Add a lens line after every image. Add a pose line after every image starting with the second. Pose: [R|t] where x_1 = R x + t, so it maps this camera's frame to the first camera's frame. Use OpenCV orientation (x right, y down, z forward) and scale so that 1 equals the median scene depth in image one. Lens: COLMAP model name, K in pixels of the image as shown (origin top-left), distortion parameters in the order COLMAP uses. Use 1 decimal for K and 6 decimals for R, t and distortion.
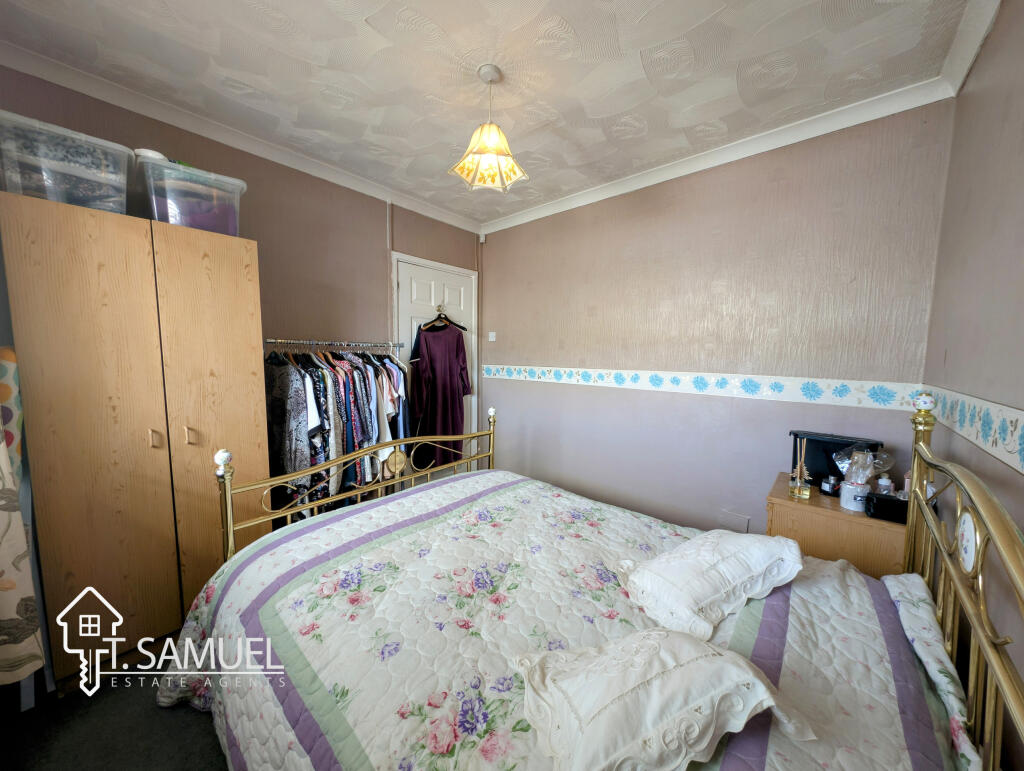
lens RADIAL K [[357.4, 0, 510.9], [0, 357.4, 391.5], [0, 0, 1]] dist [0.001085, 0.000014]
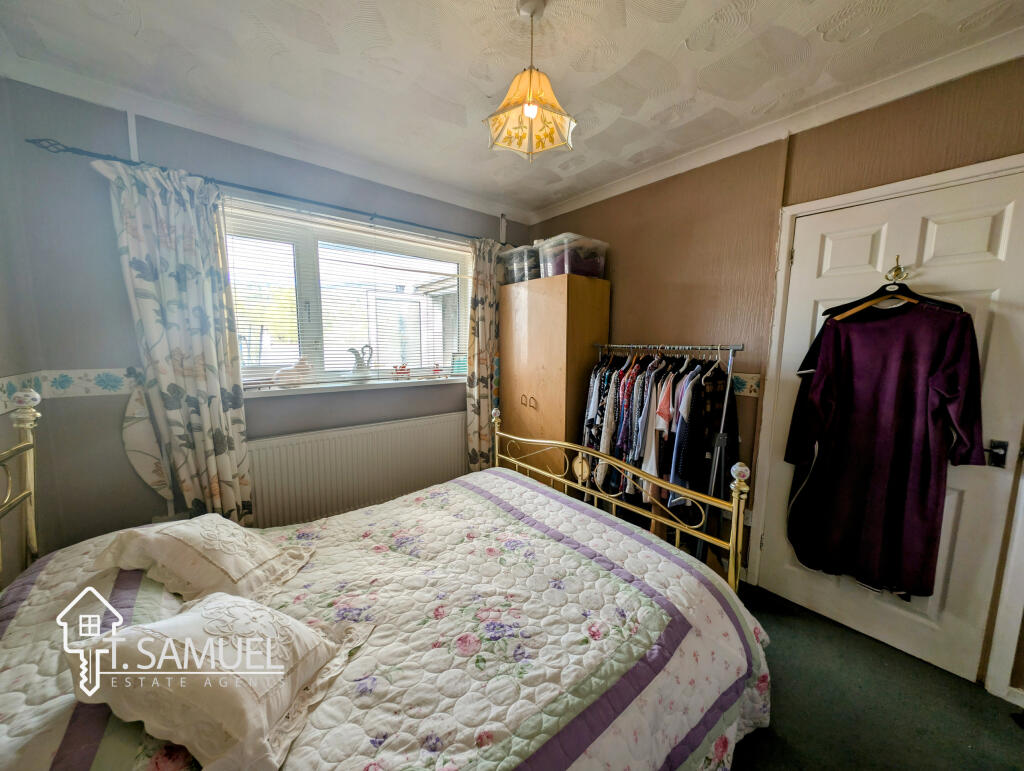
lens RADIAL K [[372.7, 0, 515.9], [0, 372.7, 390.6], [0, 0, 1]] dist [0.000014, -0.000131]
pose [[-0.160921, 0.090626, -0.982798, 0.677949], [-0.133717, 0.984592, 0.112686, -0.098300], [0.977867, 0.149550, -0.146323, 0.965126]]
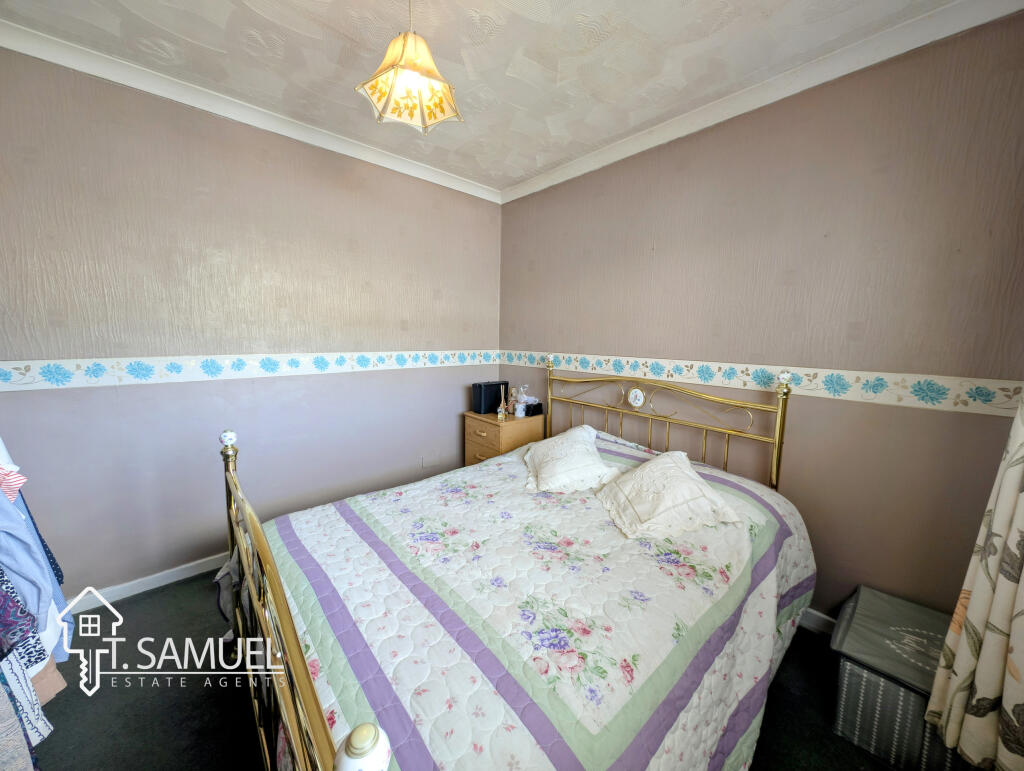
lens RADIAL K [[364.0, 0, 511.8], [0, 364.0, 387.1], [0, 0, 1]] dist [0.000678, -0.000245]
pose [[0.128258, -0.150415, 0.980268, -0.731244], [0.101023, 0.985271, 0.137965, -0.076695], [-0.986582, 0.081334, 0.141565, 0.597239]]
